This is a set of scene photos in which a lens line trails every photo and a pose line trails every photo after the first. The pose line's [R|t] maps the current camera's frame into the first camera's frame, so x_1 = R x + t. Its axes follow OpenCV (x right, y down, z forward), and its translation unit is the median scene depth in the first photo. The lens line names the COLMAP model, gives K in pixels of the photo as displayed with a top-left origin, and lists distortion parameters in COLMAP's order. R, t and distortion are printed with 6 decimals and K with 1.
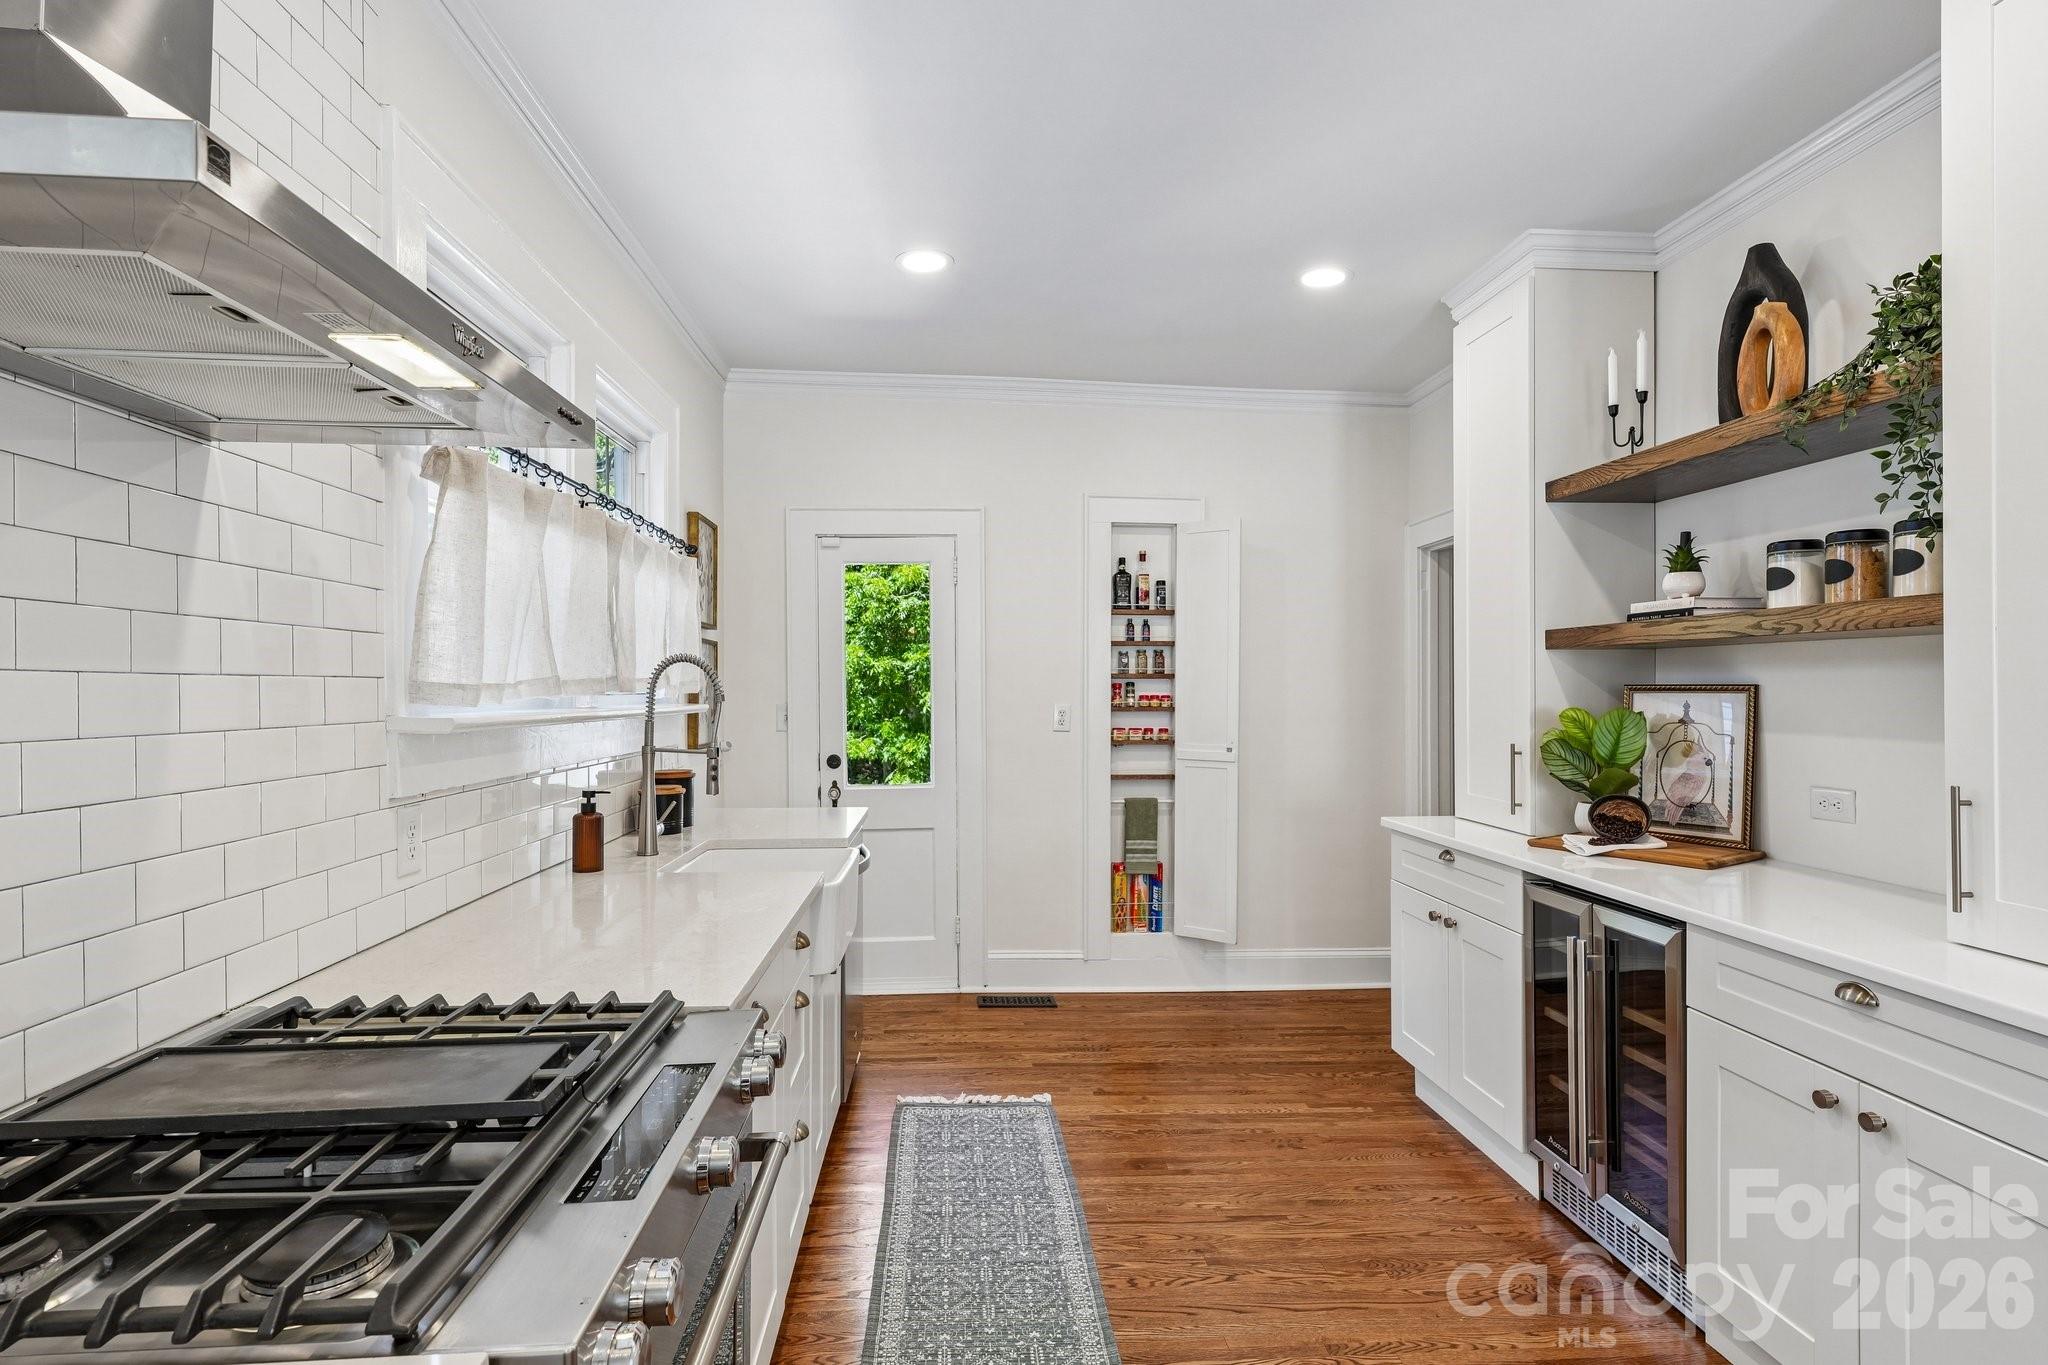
lens RADIAL K [[1042.5, 0, 1075.7], [0, 1042.5, 698.4], [0, 0, 1]] dist [0.000302, 0.003195]
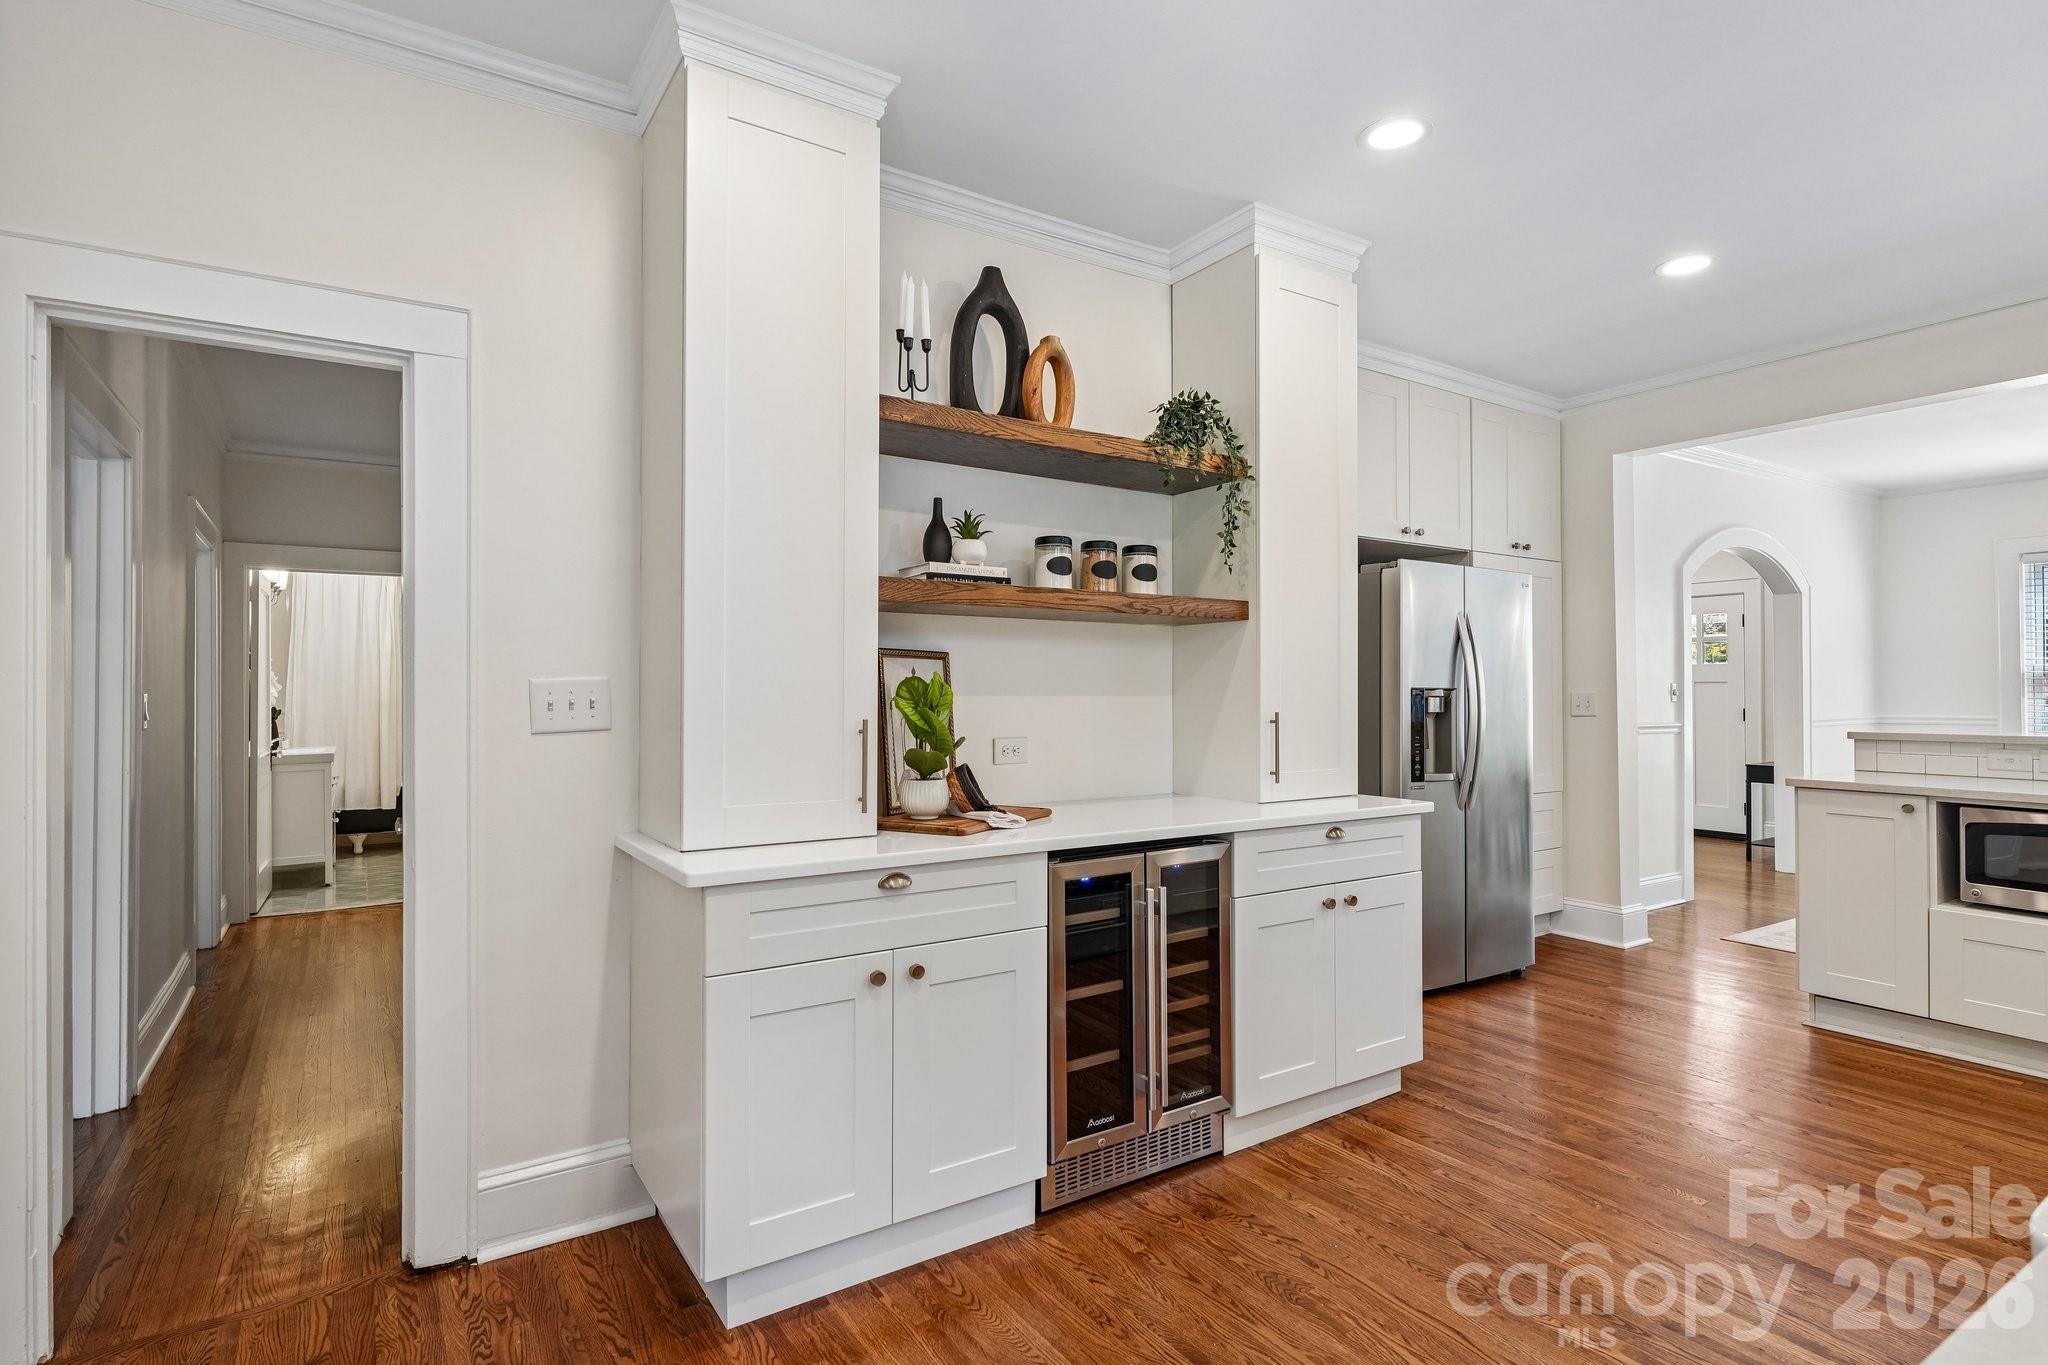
lens RADIAL K [[1042.5, 0, 1021.1], [0, 1042.5, 675.8], [0, 0, 1]] dist [0.000302, 0.003195]
pose [[-0.441173, 0.017965, 0.897242, -0.461974], [0.010137, 0.999836, -0.015035, 0.037025], [-0.897365, 0.002462, -0.441282, 1.819736]]
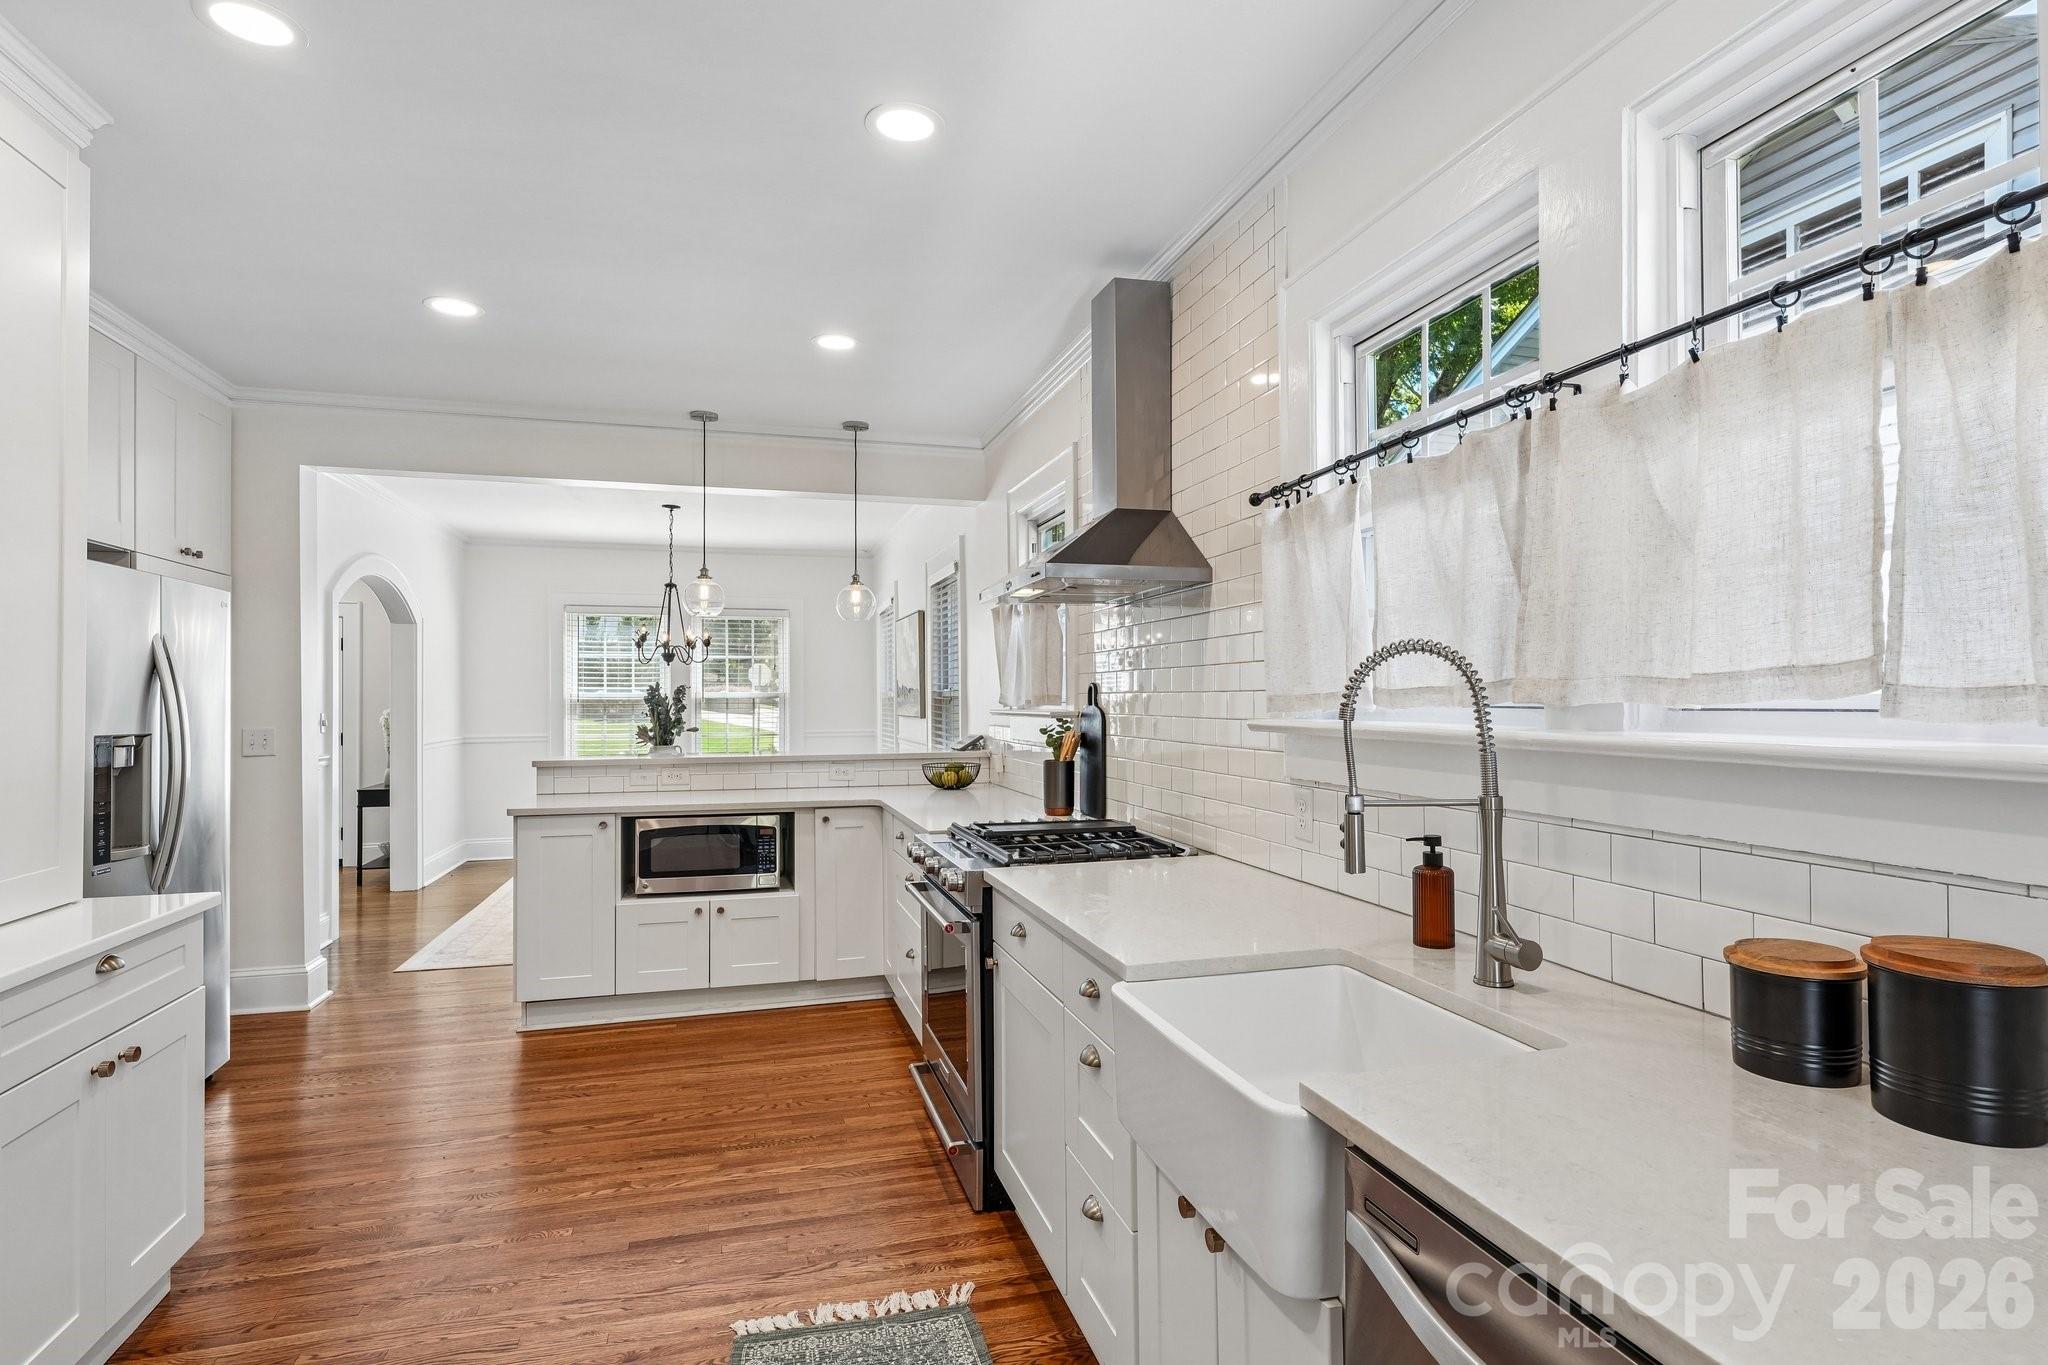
lens RADIAL K [[1042.5, 0, 1033.2], [0, 1042.5, 683.2], [0, 0, 1]] dist [0.000302, 0.003195]
pose [[-0.984630, 0.003895, -0.174609, -0.062492], [0.004598, 0.999983, -0.003624, -0.021855], [0.174591, -0.004371, -0.984631, 1.928892]]
